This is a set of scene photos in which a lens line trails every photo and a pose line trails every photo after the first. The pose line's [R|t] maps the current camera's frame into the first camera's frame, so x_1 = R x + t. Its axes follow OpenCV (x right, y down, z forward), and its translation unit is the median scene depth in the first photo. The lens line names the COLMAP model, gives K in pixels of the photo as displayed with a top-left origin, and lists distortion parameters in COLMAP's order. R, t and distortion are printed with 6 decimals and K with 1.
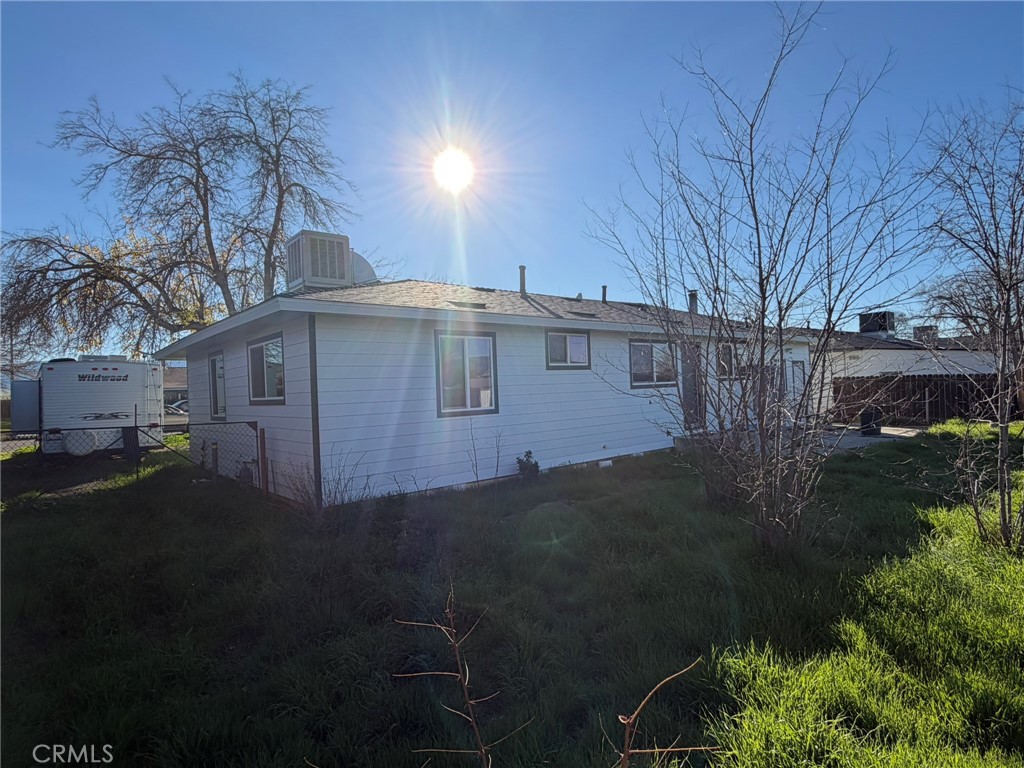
lens RADIAL K [[555.7, 0, 509.7], [0, 555.7, 382.3], [0, 0, 1]] dist [0.002083, -0.000575]
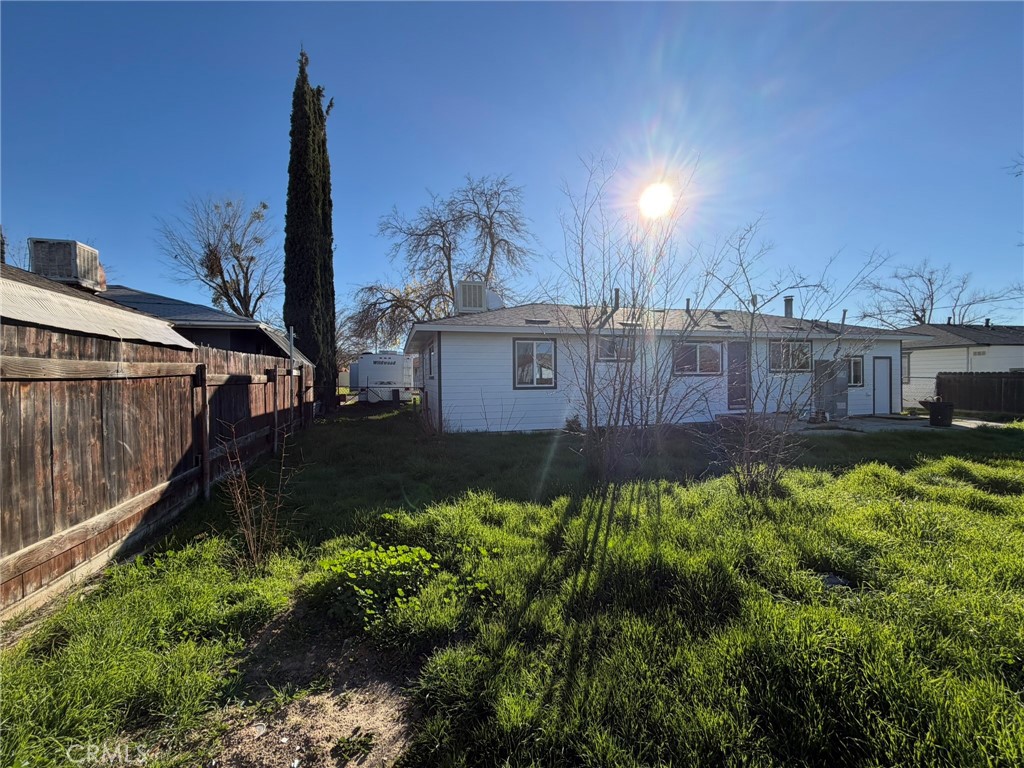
lens RADIAL K [[411.7, 0, 507.7], [0, 411.7, 384.9], [0, 0, 1]] dist [0.000131, 0.000615]
pose [[0.903522, 0.037790, -0.426872, 0.160330], [-0.020299, 0.998760, 0.045452, -0.003245], [0.428061, -0.032402, 0.903169, -0.057401]]
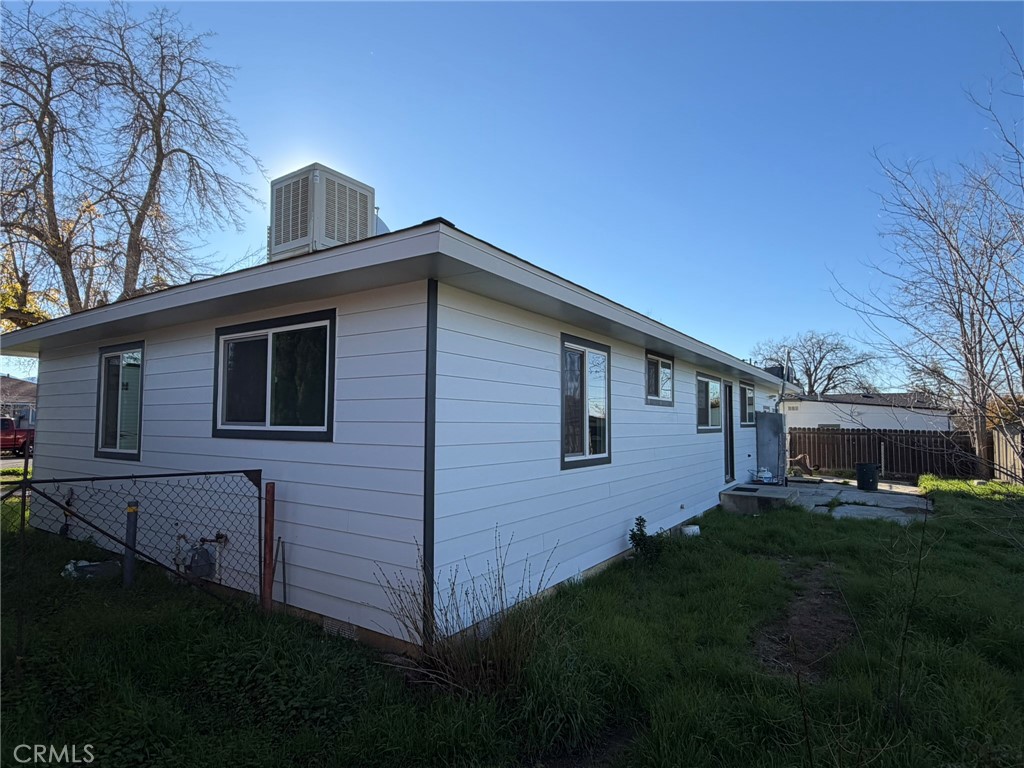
lens RADIAL K [[555.7, 0, 505.7], [0, 555.7, 383.1], [0, 0, 1]] dist [0.002083, -0.000575]
pose [[0.962745, 0.064619, 0.262578, -0.149954], [-0.047758, 0.996396, -0.070102, 0.005107], [-0.266162, 0.054950, 0.962361, 0.163923]]
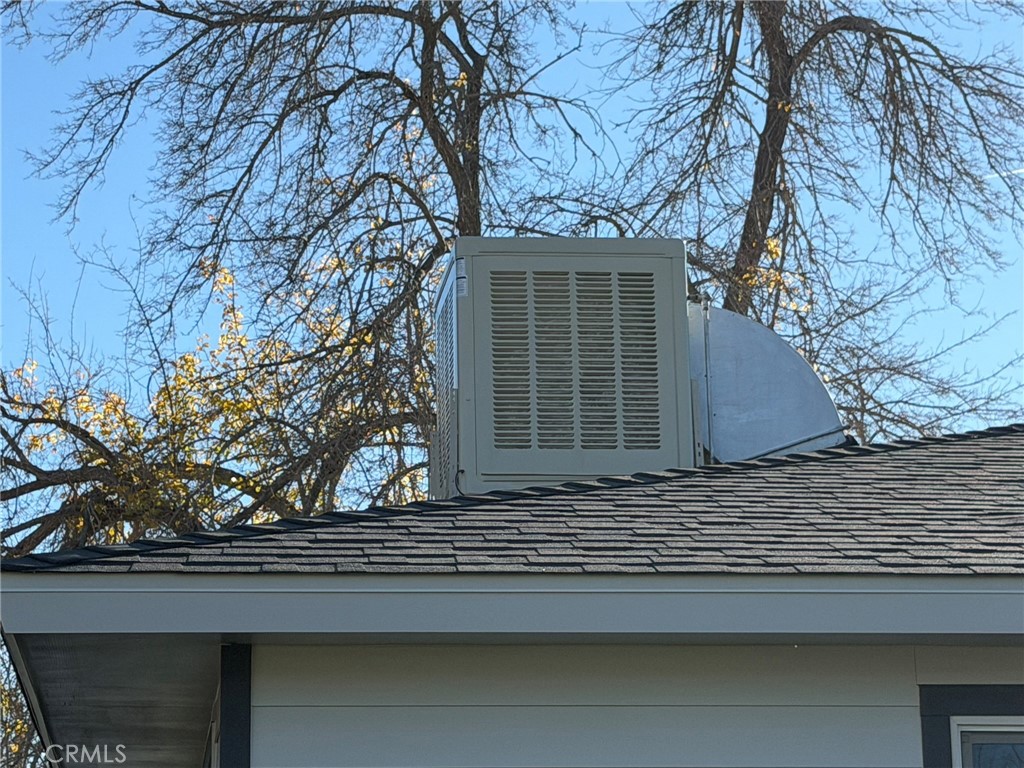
lens RADIAL K [[2779.5, 0, 514.3], [0, 2779.5, 383.5], [0, 0, 1]] dist [0.077722, 0.000000]
pose [[0.830914, -0.099145, -0.547497, 0.106717], [-0.009922, 0.981200, -0.192740, -0.006511], [0.556313, 0.165583, 0.814308, 0.071942]]
